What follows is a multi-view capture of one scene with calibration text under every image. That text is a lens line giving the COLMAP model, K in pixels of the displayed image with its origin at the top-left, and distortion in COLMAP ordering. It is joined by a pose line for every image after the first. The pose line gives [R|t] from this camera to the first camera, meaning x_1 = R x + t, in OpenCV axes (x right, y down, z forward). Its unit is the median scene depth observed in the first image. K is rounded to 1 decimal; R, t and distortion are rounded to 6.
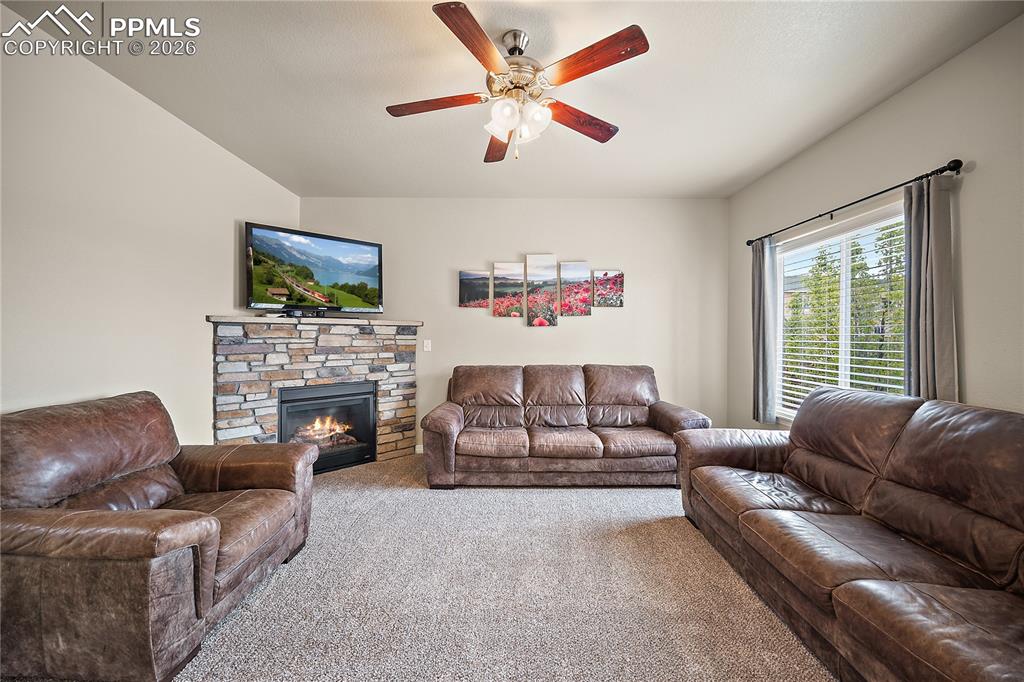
lens RADIAL K [[405.5, 0, 512.7], [0, 405.5, 336.7], [0, 0, 1]] dist [0.001502, 0.000093]
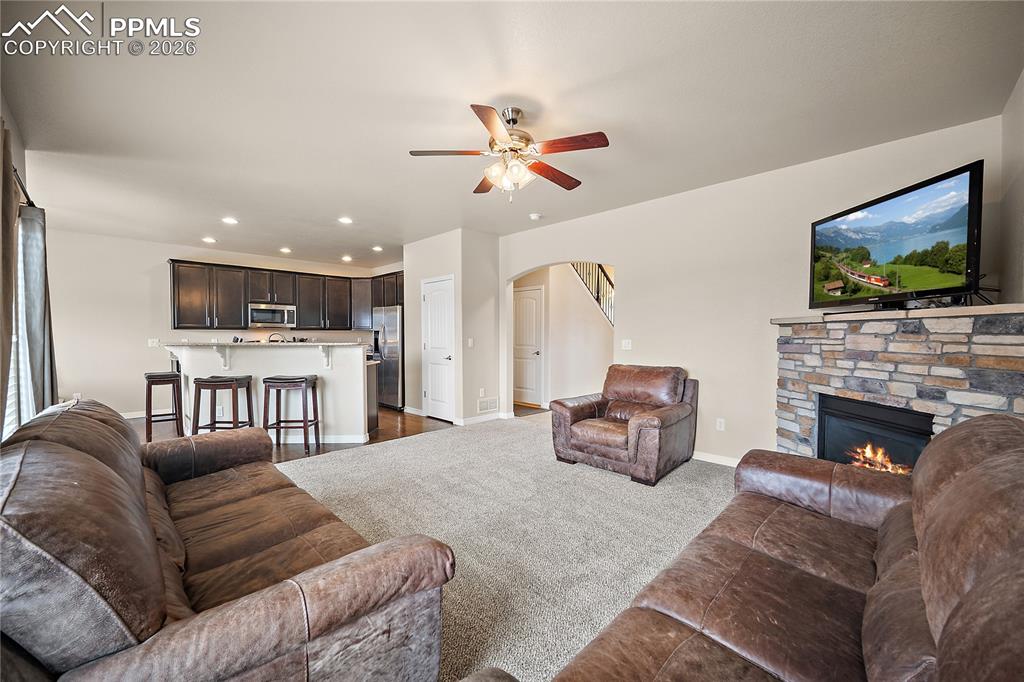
lens RADIAL K [[405.5, 0, 512.7], [0, 405.5, 336.7], [0, 0, 1]] dist [0.001502, 0.000093]
pose [[-0.696885, 0.021884, -0.716849, 0.479440], [0.025468, 0.999659, 0.005759, -0.019402], [0.716730, -0.014243, -0.697205, 0.968570]]
